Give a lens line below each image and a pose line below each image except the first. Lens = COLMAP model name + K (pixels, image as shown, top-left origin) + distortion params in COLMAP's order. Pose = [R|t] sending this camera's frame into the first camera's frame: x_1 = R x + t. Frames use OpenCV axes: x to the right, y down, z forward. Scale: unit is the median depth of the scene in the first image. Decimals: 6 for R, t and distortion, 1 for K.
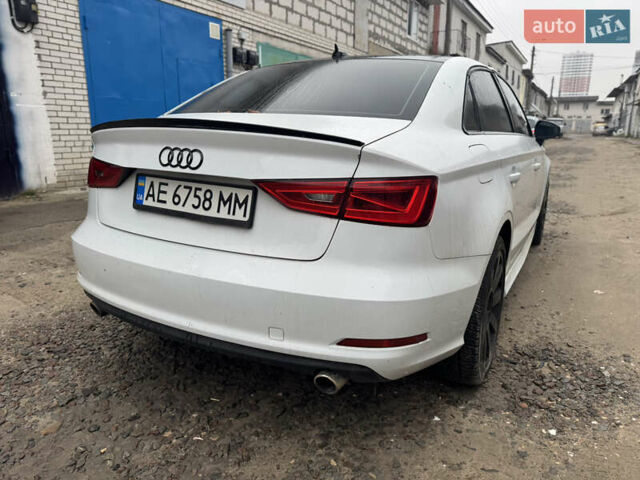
lens RADIAL K [[454.0, 0, 321.4], [0, 454.0, 239.7], [0, 0, 1]] dist [0.035723, -0.038596]
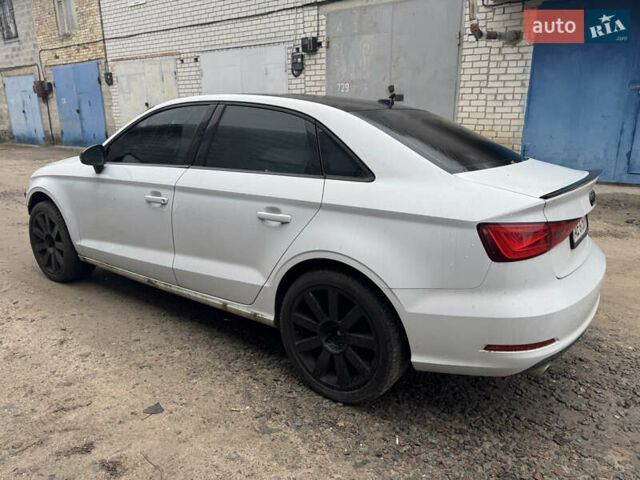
lens RADIAL K [[454.0, 0, 317.9], [0, 454.0, 240.4], [0, 0, 1]] dist [0.035723, -0.038596]
pose [[0.113357, -0.273632, 0.955131, -1.439767], [0.237721, 0.940875, 0.241335, -0.478092], [-0.964696, 0.199698, 0.171703, 1.261077]]
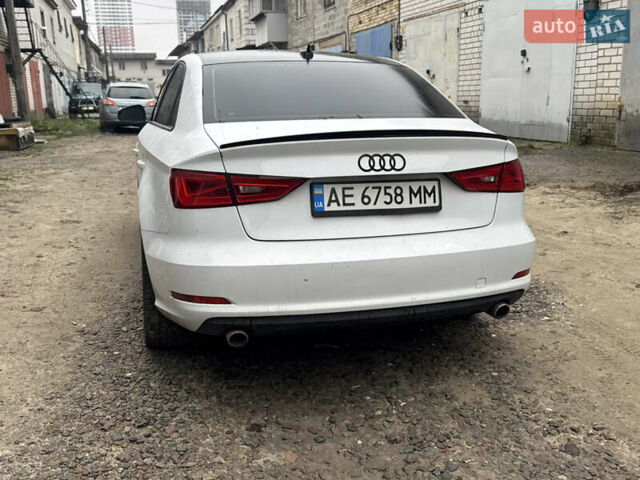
lens RADIAL K [[638.2, 0, 315.2], [0, 638.2, 234.9], [0, 0, 1]] dist [0.049247, 0.000000]
pose [[0.714386, -0.176093, 0.677233, -1.222216], [0.192187, 0.979975, 0.052081, -0.089654], [-0.672842, 0.092950, 0.733923, -0.057738]]
